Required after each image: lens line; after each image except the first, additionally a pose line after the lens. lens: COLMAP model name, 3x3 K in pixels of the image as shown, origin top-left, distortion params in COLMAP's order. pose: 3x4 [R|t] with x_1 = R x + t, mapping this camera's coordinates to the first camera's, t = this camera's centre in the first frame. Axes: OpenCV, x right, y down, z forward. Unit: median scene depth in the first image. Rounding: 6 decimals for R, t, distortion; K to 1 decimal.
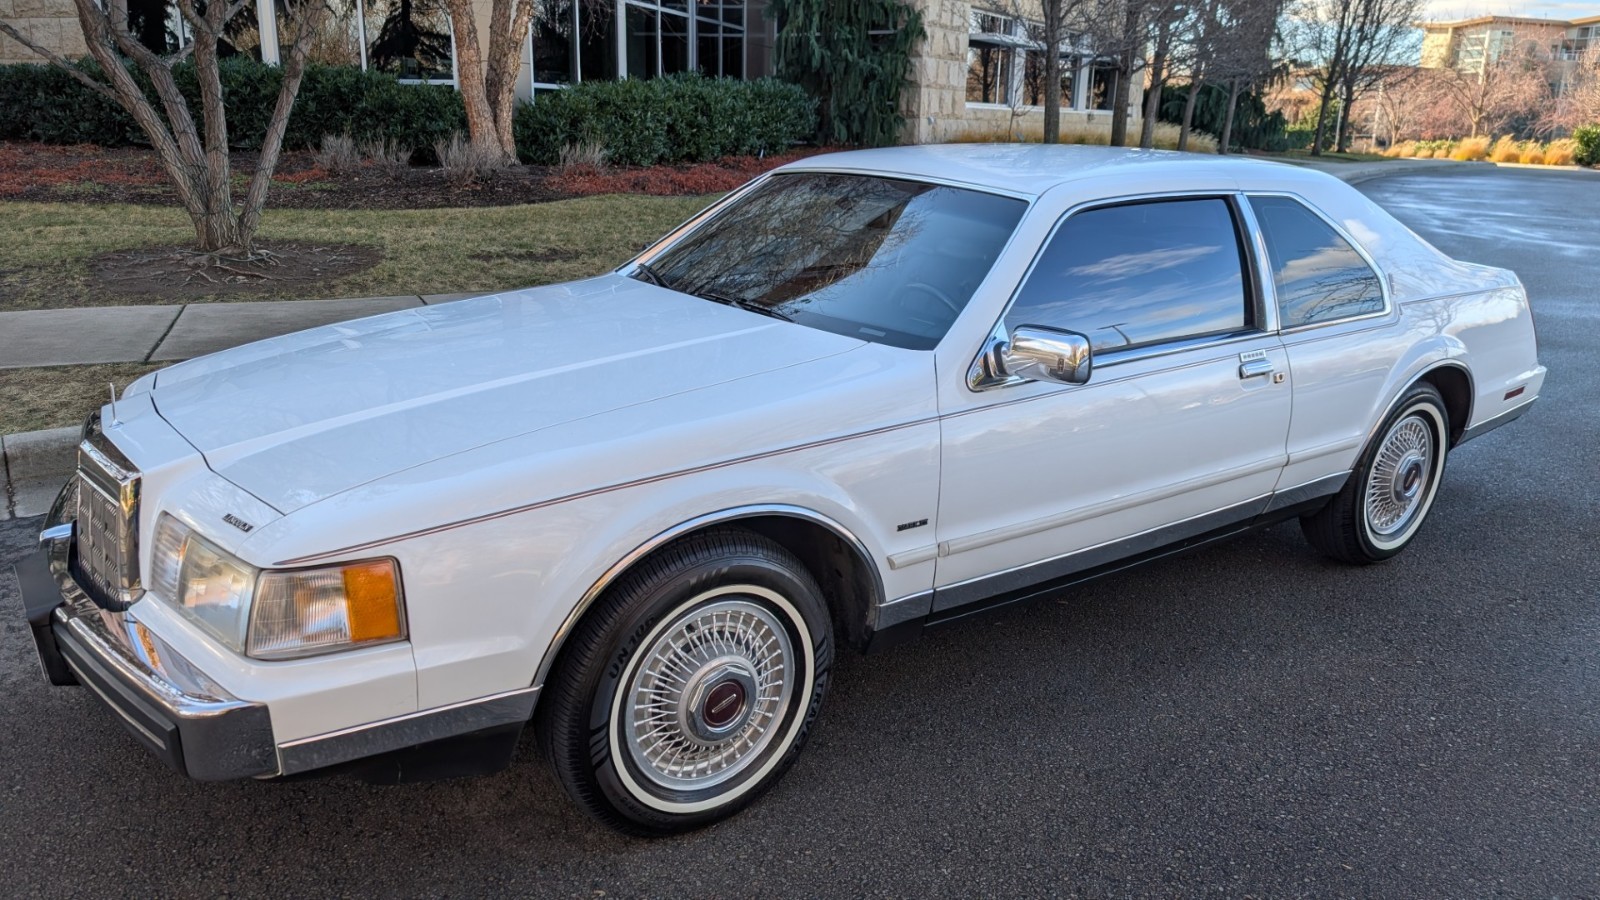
lens RADIAL K [[1179.9, 0, 785.4], [0, 1179.9, 421.0], [0, 0, 1]] dist [0.023314, -0.022612]
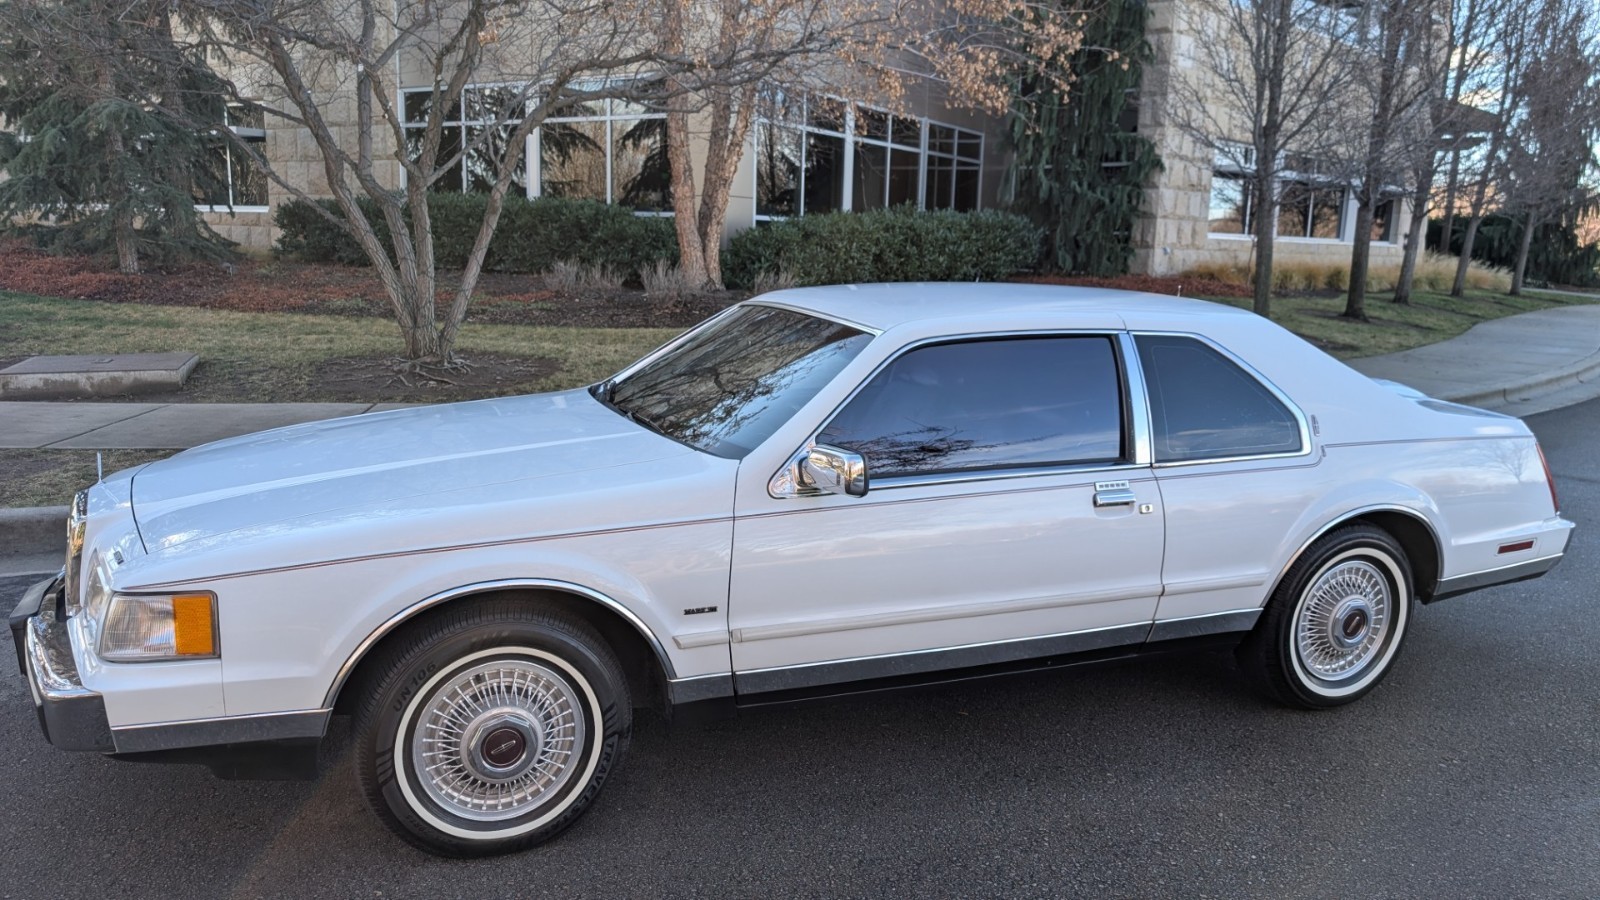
lens RADIAL K [[1173.2, 0, 779.7], [0, 1173.2, 438.4], [0, 0, 1]] dist [0.021748, -0.021133]
pose [[0.971088, 0.046047, -0.234239, 0.091894], [-0.066313, 0.994635, -0.079391, 0.001356], [0.229327, 0.092629, 0.968932, -0.020291]]
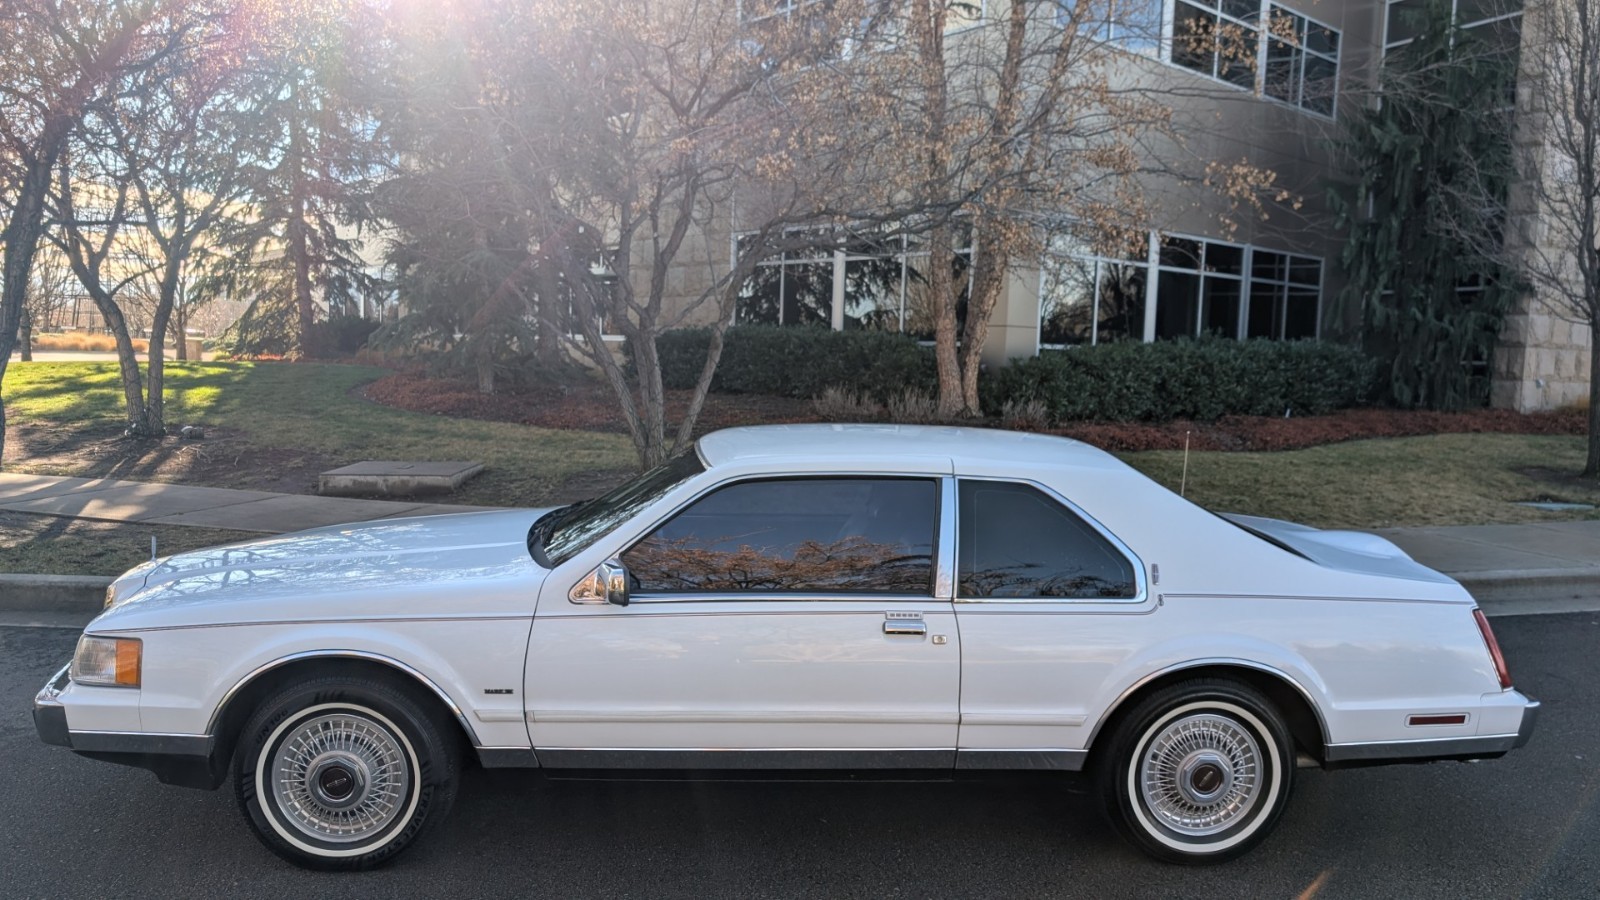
lens RADIAL K [[1170.1, 0, 800.0], [0, 1170.1, 450.0], [0, 0, 1]] dist [0.017940, -0.010267]
pose [[0.848856, 0.052683, -0.525992, 0.234552], [-0.145709, 0.979794, -0.137012, -0.011261], [0.508146, 0.192945, 0.839381, -0.008056]]
